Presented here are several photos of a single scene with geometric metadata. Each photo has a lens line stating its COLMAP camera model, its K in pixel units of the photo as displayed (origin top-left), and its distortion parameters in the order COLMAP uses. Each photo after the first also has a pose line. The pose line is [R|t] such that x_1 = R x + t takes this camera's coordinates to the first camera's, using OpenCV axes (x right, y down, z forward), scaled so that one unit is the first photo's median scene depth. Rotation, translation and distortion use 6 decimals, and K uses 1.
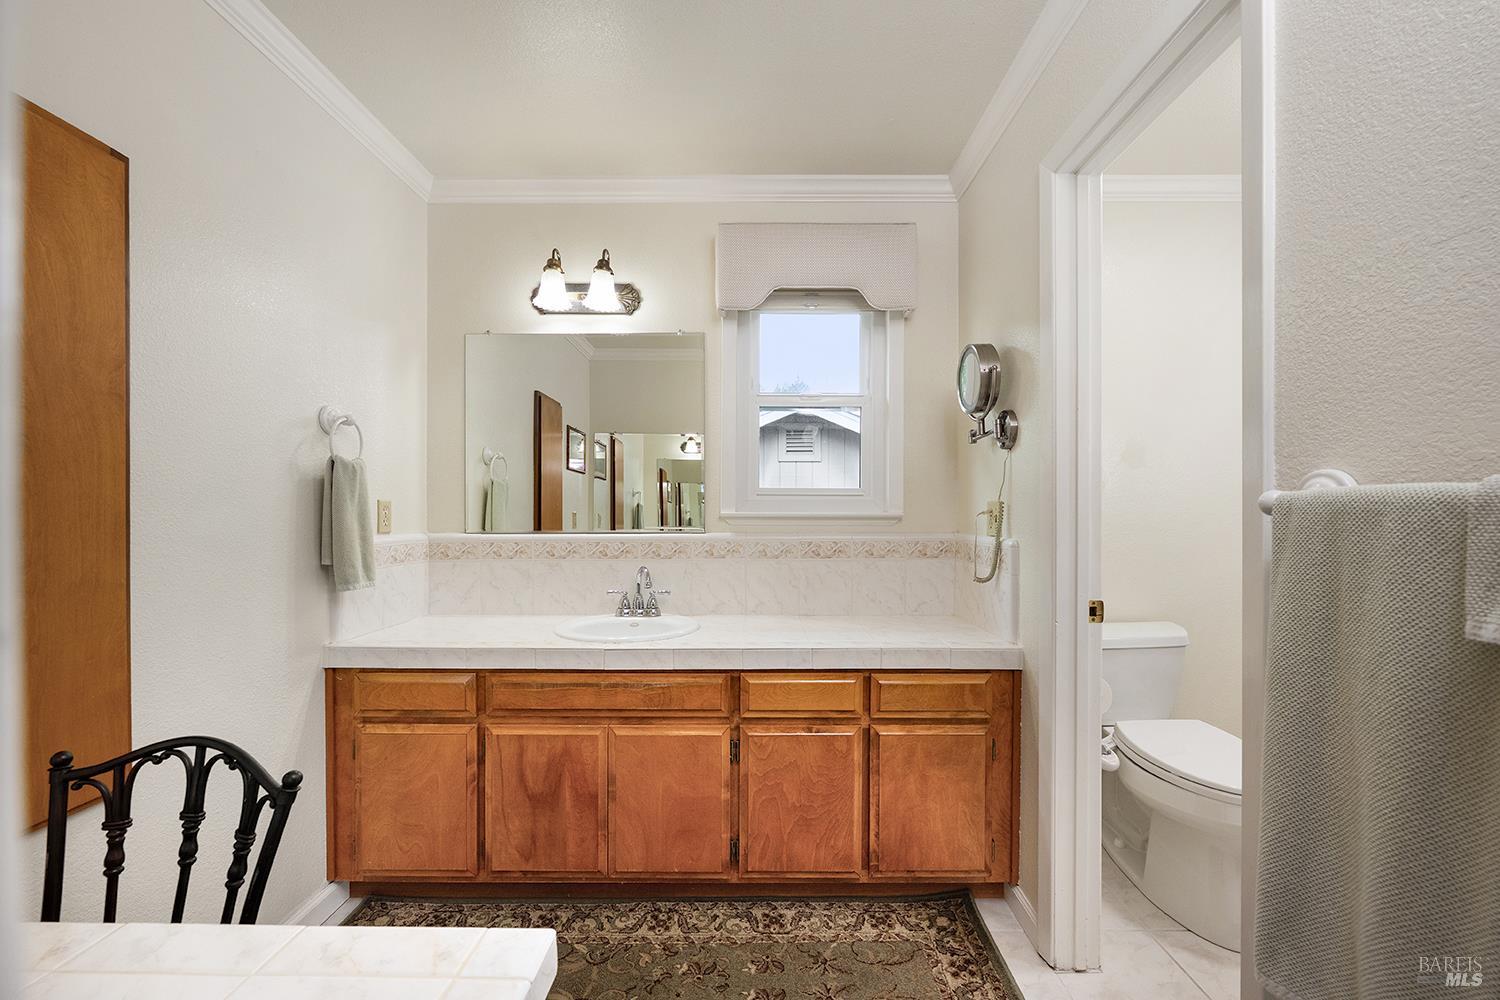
lens RADIAL K [[613.7, 0, 743.1], [0, 613.7, 480.4], [0, 0, 1]] dist [0.000126, -0.000117]
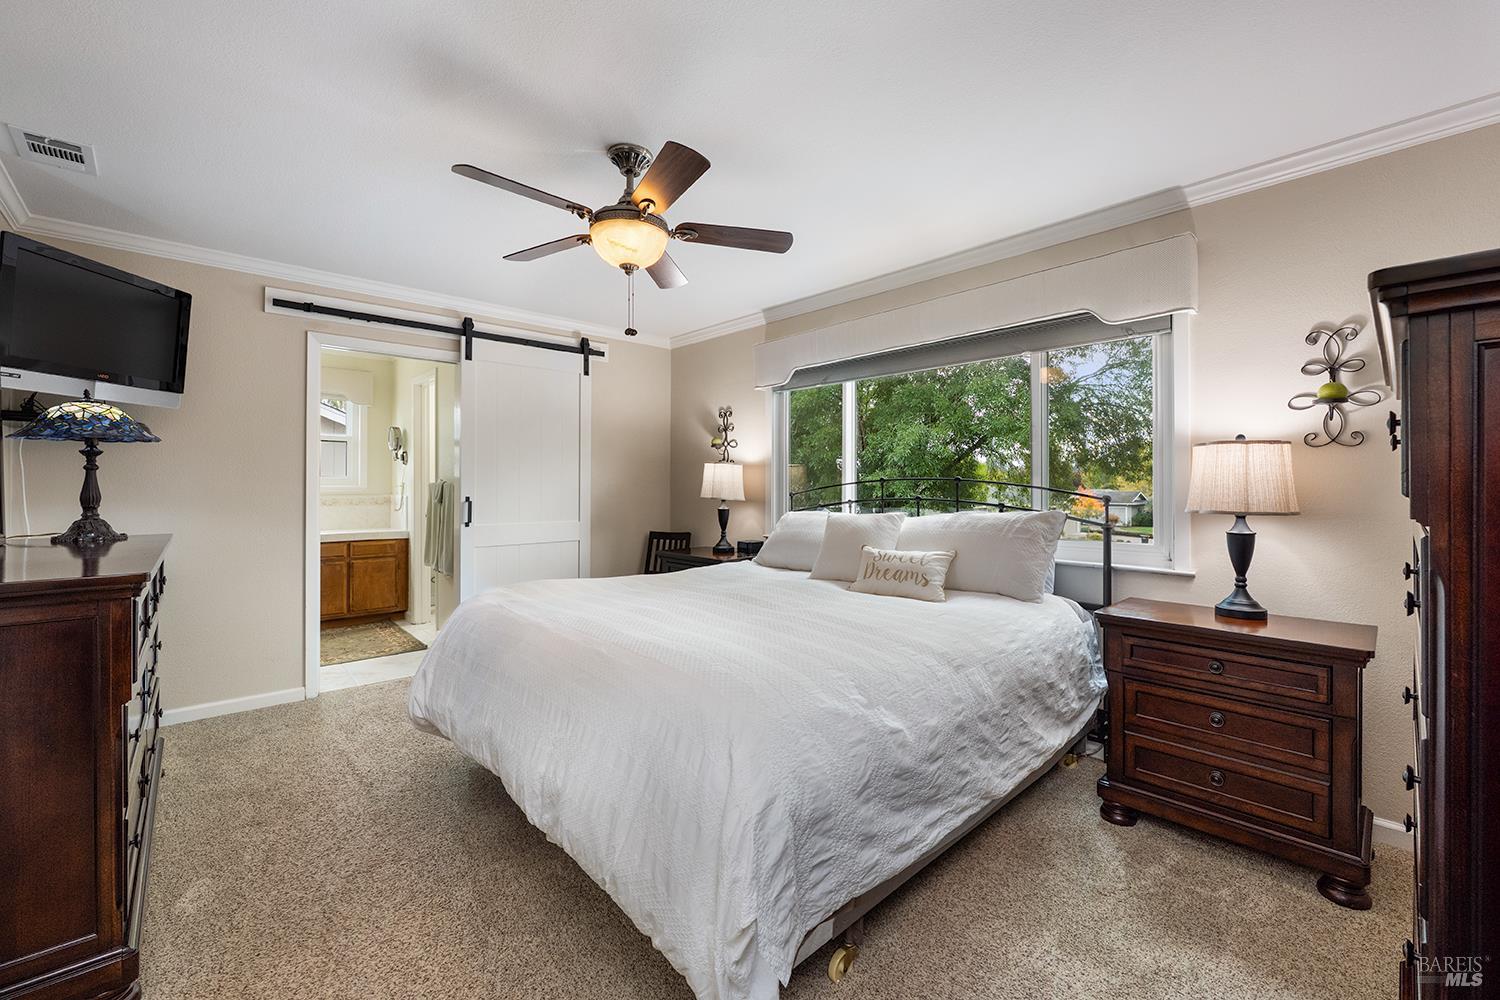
lens RADIAL K [[613.7, 0, 743.1], [0, 613.7, 480.4], [0, 0, 1]] dist [0.000126, -0.000117]
pose [[0.724082, -0.002374, 0.689710, -0.431170], [0.002654, 0.999996, 0.000655, 0.031072], [-0.689709, 0.001356, 0.724085, -2.300076]]
